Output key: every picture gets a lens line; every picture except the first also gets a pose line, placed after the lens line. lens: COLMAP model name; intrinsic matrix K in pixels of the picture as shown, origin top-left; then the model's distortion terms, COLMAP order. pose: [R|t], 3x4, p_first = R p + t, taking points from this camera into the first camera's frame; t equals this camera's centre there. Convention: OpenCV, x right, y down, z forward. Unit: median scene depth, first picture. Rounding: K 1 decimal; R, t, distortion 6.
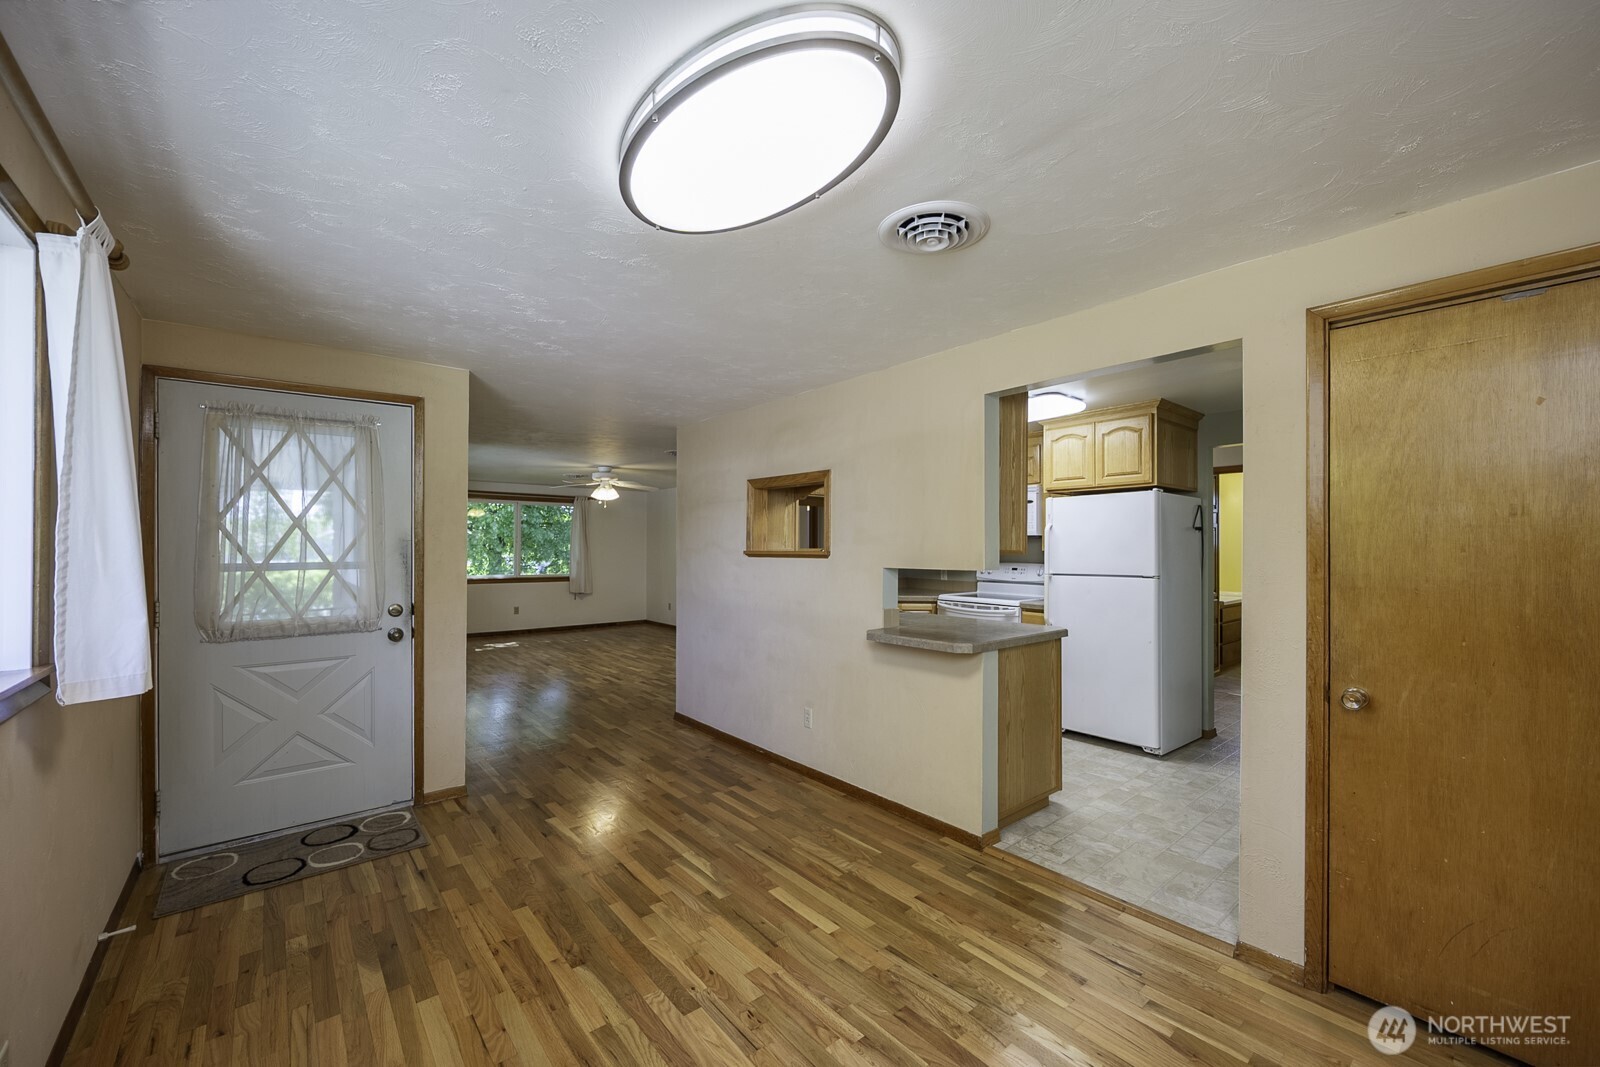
lens RADIAL K [[628.7, 0, 800.0], [0, 628.7, 533.5], [0, 0, 1]] dist [0.000348, -0.000084]
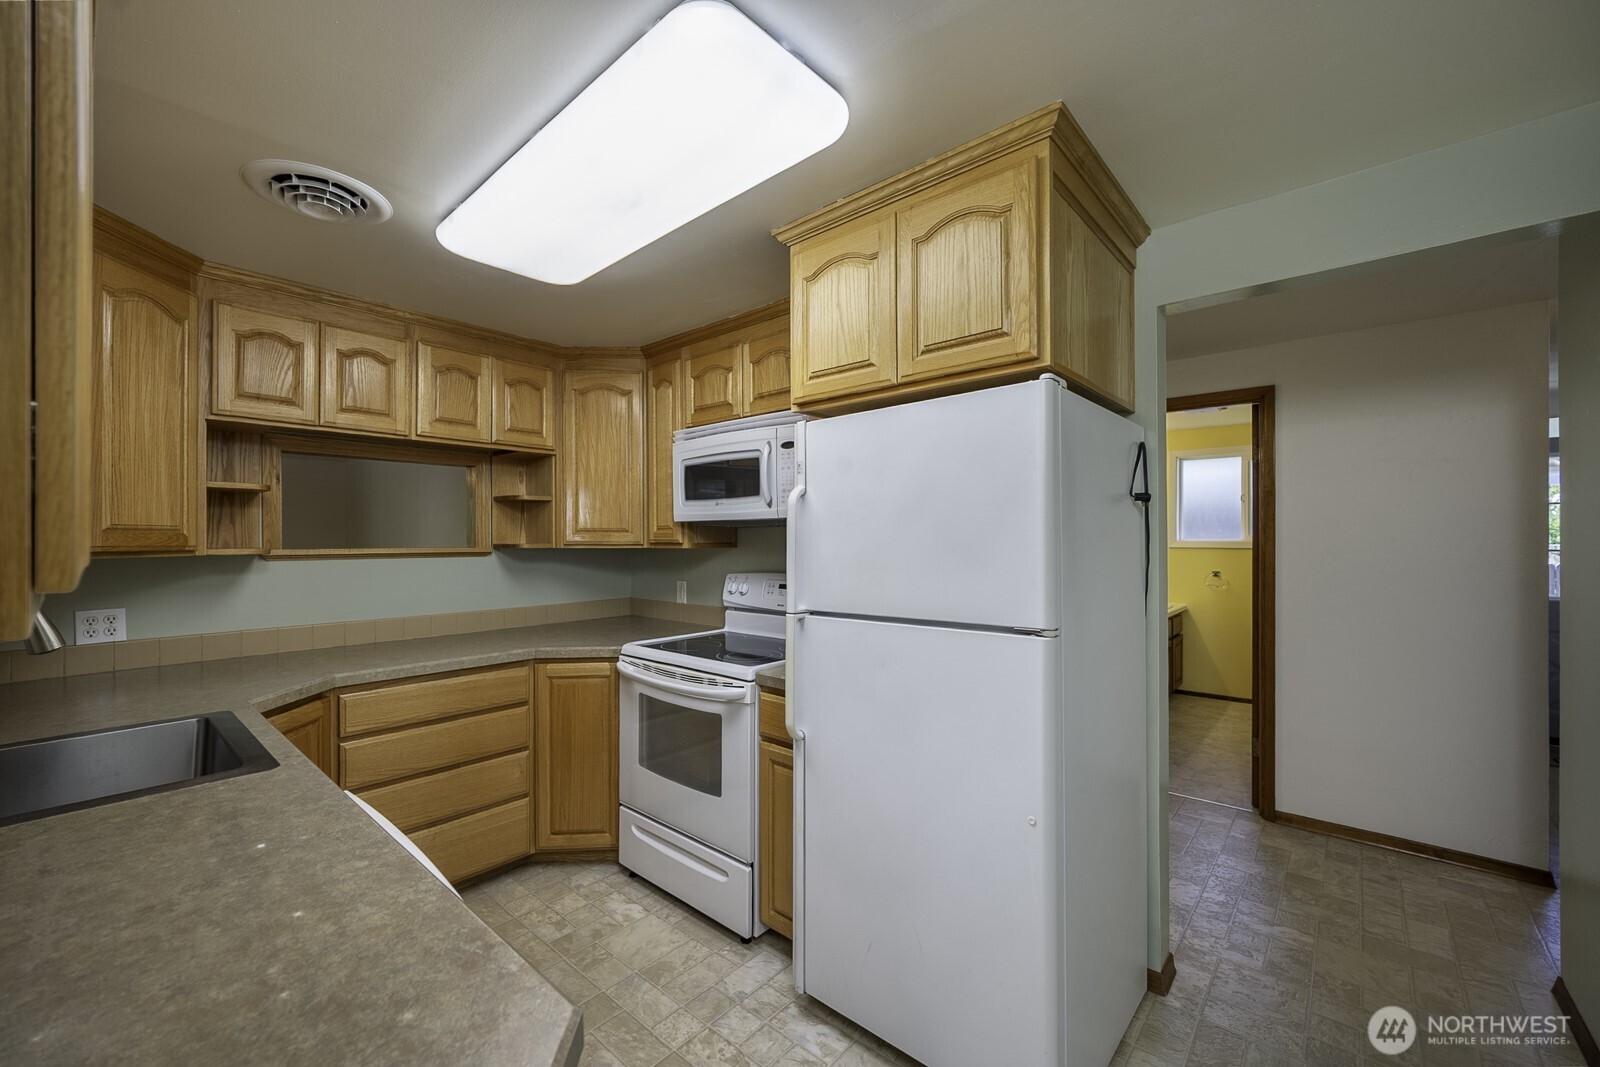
lens RADIAL K [[628.7, 0, 800.0], [0, 628.7, 533.5], [0, 0, 1]] dist [0.000348, -0.000084]
pose [[0.987939, -0.008968, 0.154585, 0.344036], [0.007160, 0.999899, 0.012245, 0.009748], [-0.154679, -0.010990, 0.987904, 0.619226]]
